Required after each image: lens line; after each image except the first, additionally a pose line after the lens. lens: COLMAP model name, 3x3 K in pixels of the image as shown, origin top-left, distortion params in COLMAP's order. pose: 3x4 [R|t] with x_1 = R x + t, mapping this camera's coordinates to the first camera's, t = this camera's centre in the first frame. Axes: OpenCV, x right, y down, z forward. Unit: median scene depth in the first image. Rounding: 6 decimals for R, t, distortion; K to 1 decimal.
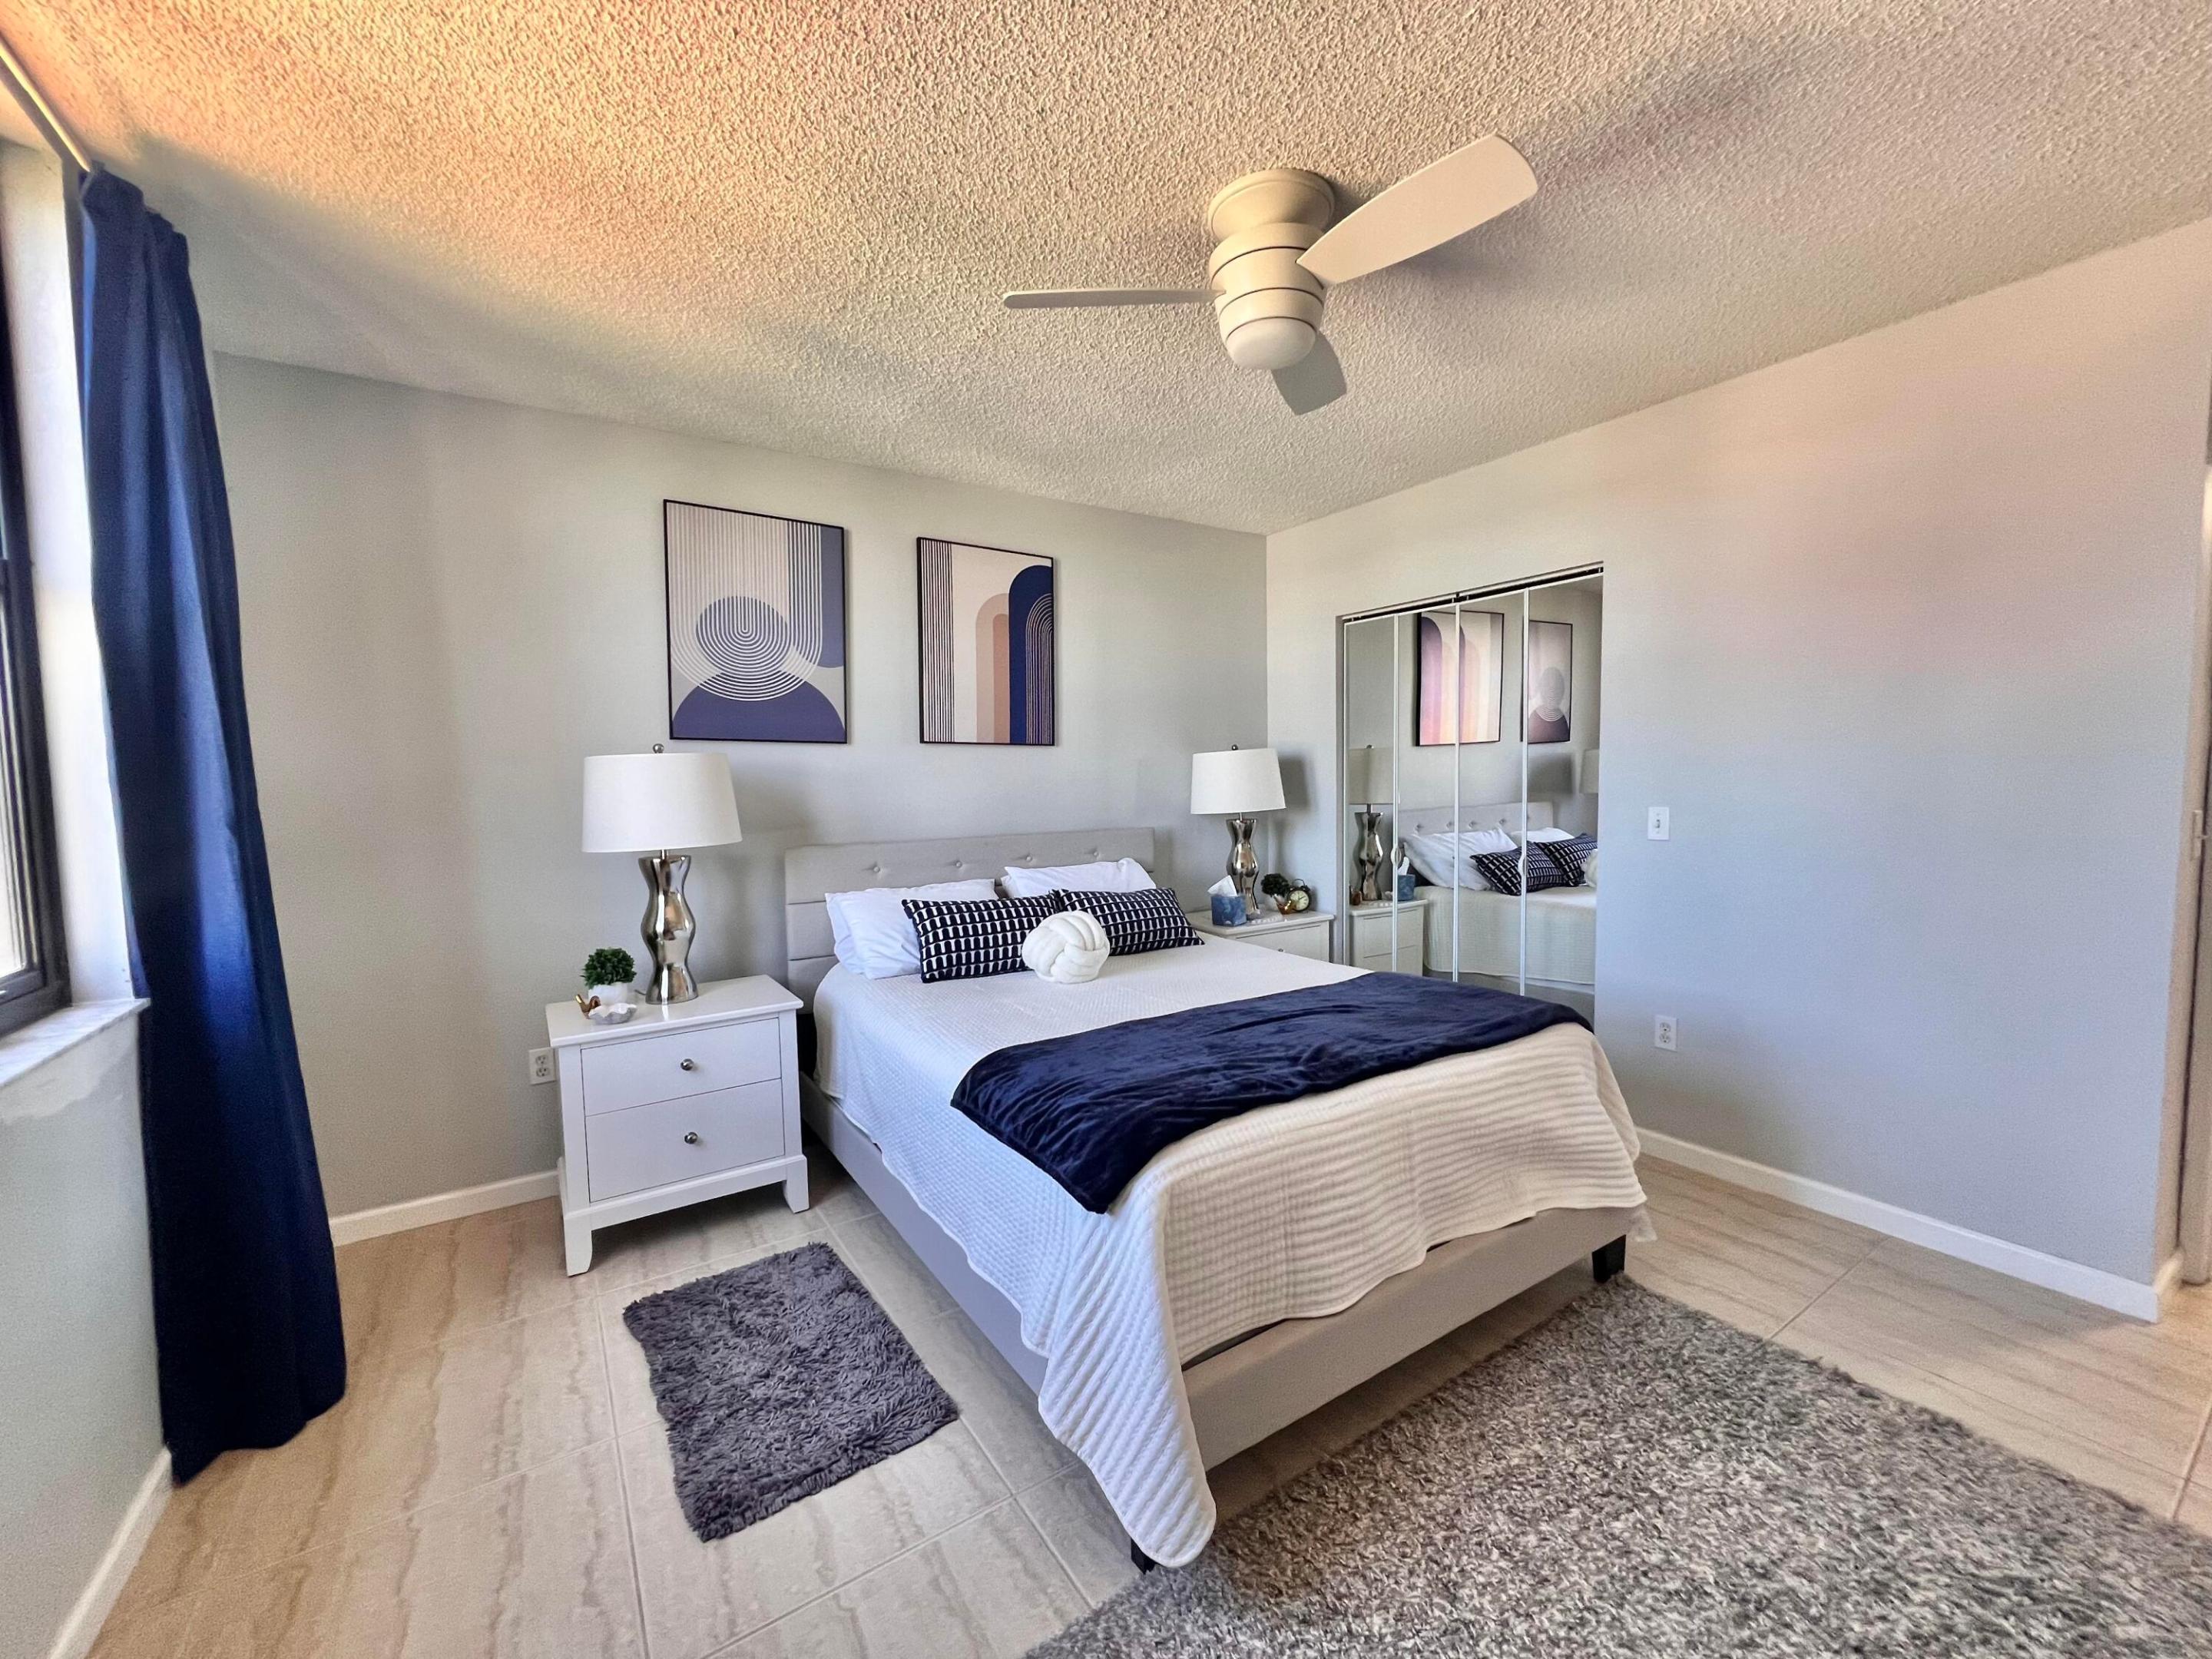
lens RADIAL K [[883.0, 0, 1109.9], [0, 883.0, 829.2], [0, 0, 1]] dist [-0.001372, 0.000302]
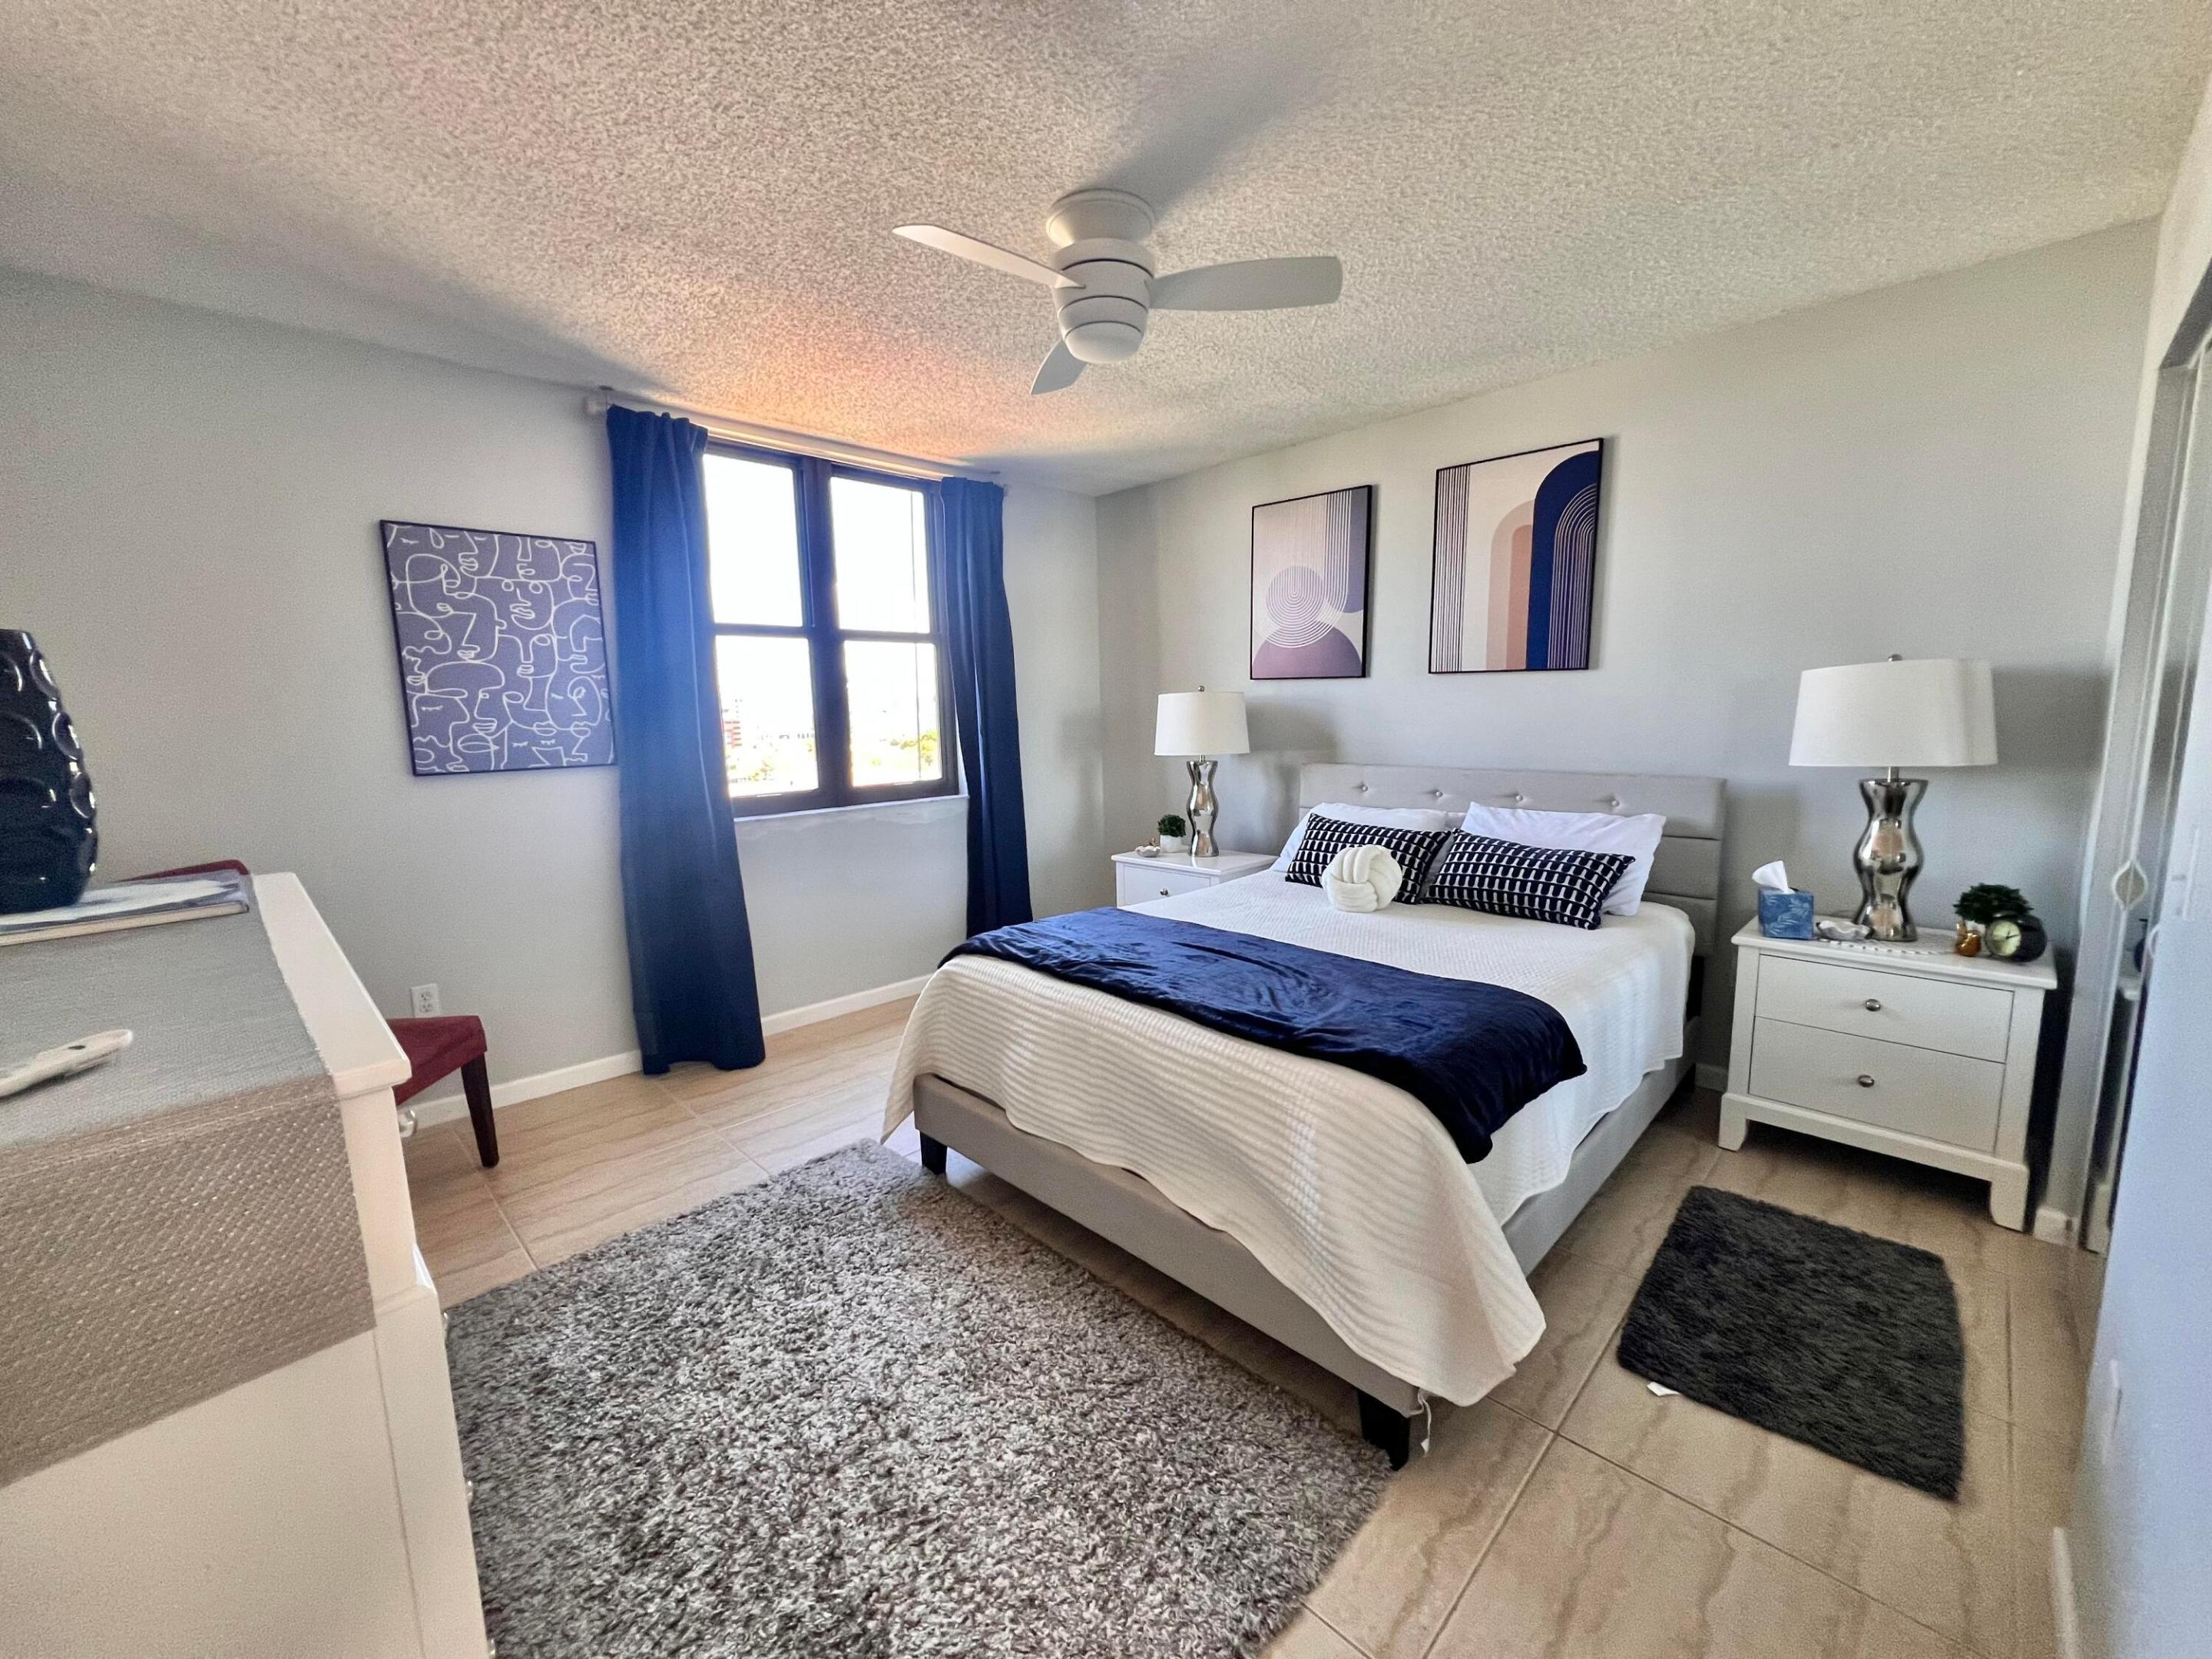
lens RADIAL K [[883.0, 0, 1110.8], [0, 883.0, 828.6], [0, 0, 1]] dist [-0.001372, 0.000302]
pose [[0.203809, 0.146446, -0.967996, 0.790299], [-0.042352, 0.989142, 0.140728, -0.050350], [0.978094, 0.012315, 0.207798, 0.444241]]
